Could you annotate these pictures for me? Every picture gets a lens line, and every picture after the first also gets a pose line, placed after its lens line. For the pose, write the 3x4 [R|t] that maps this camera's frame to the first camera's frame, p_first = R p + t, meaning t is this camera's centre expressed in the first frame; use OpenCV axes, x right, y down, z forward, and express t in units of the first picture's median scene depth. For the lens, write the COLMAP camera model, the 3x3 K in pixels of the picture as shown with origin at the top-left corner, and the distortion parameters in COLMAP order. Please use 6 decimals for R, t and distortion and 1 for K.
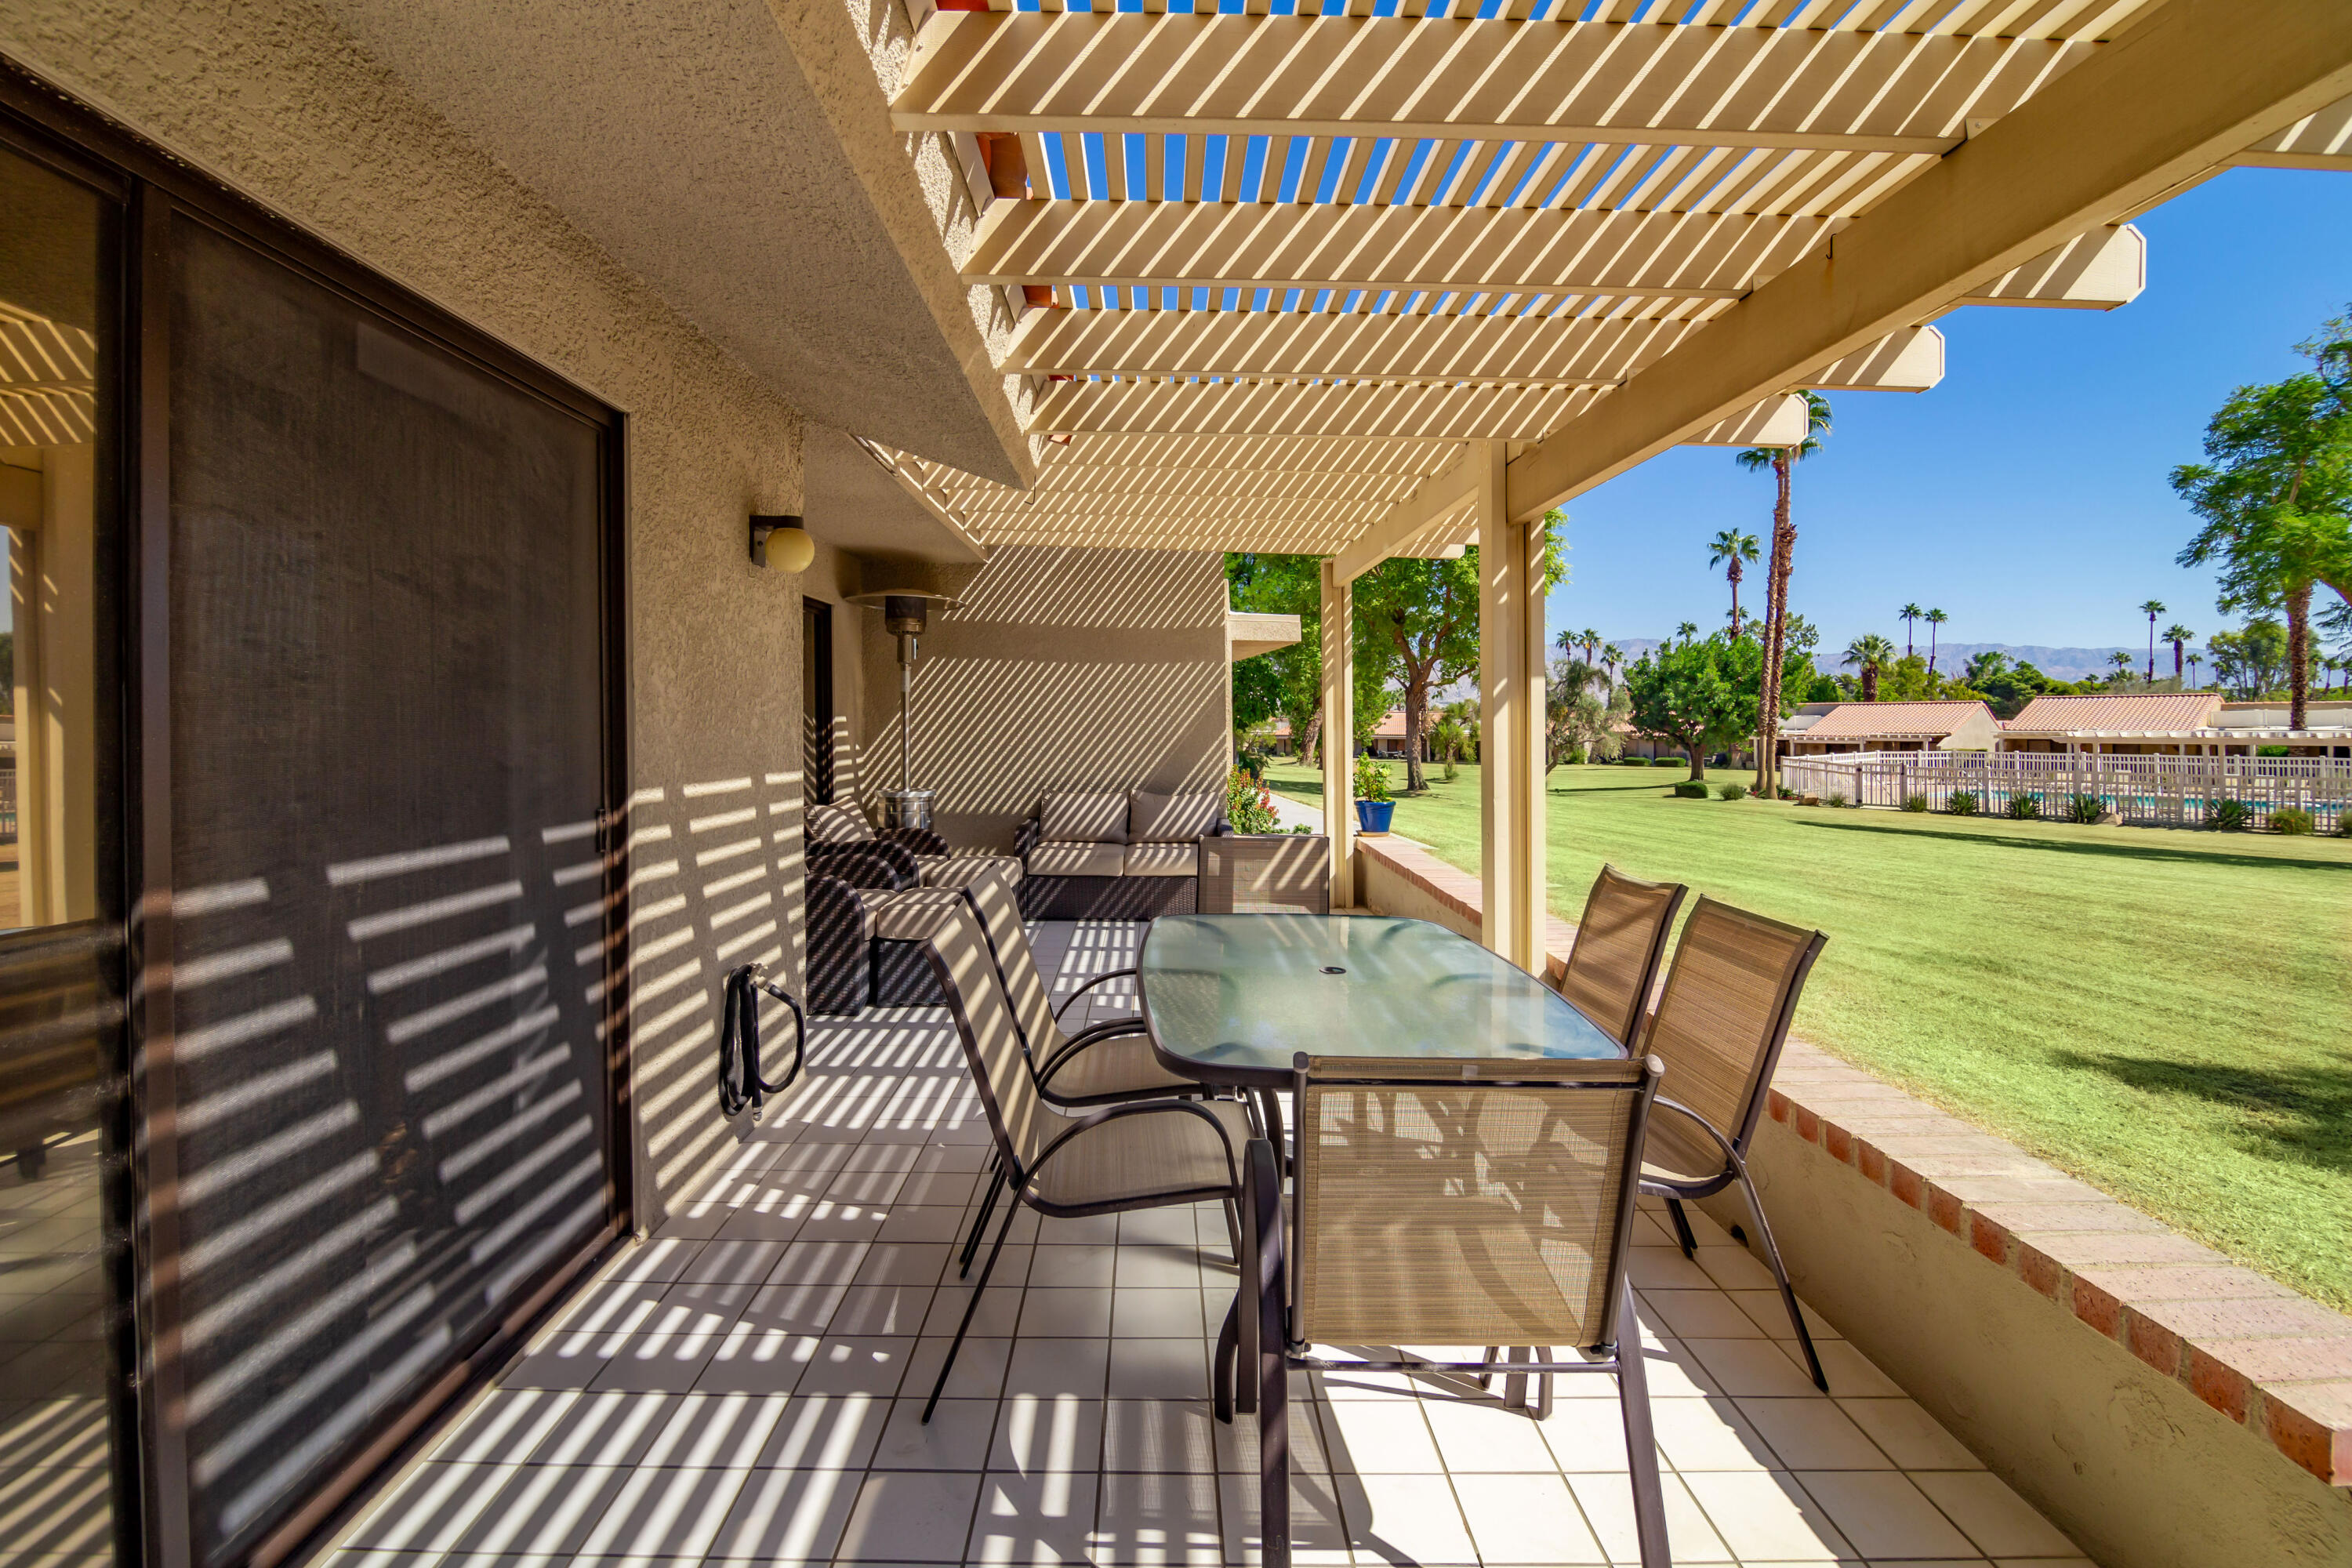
lens RADIAL K [[1130.2, 0, 1178.0], [0, 1130.2, 725.2], [0, 0, 1]] dist [0.000428, -0.000032]
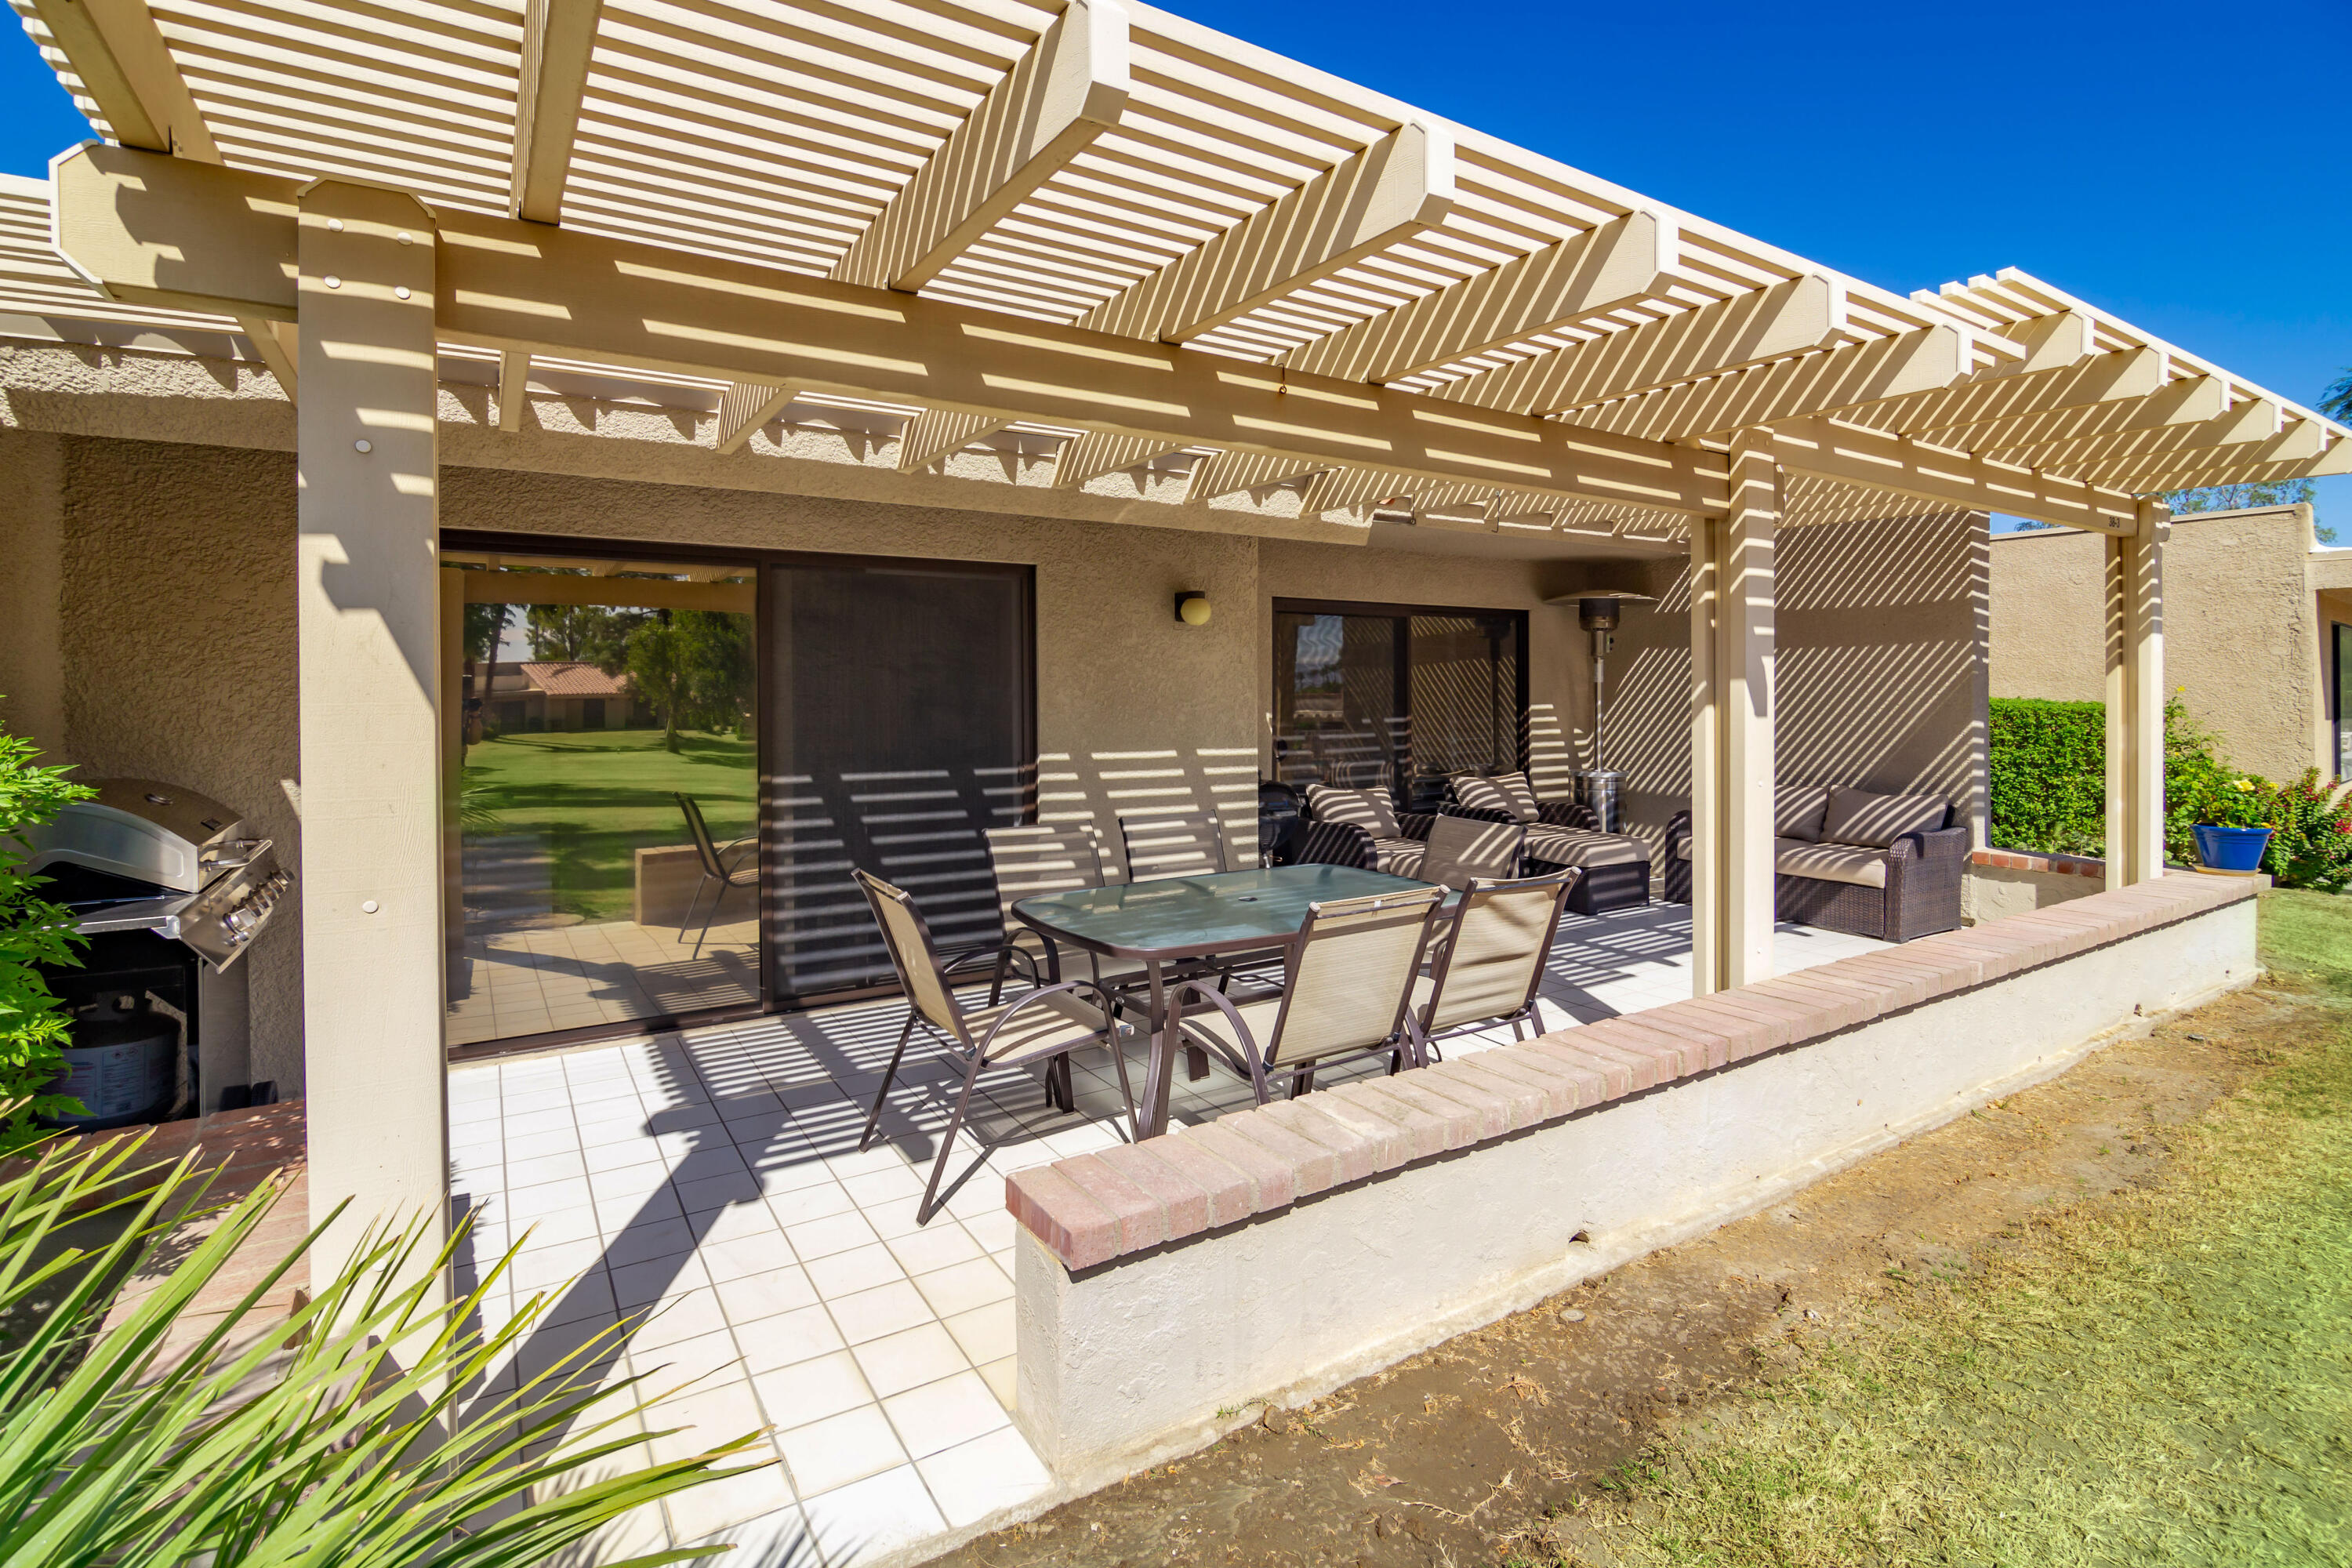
lens RADIAL K [[1130.2, 0, 1178.0], [0, 1130.2, 725.2], [0, 0, 1]] dist [0.000428, -0.000032]
pose [[0.518327, 0.028885, -0.854695, 1.160385], [-0.003360, 0.999490, 0.031741, -0.048853], [0.855176, -0.013580, 0.518160, 0.150906]]
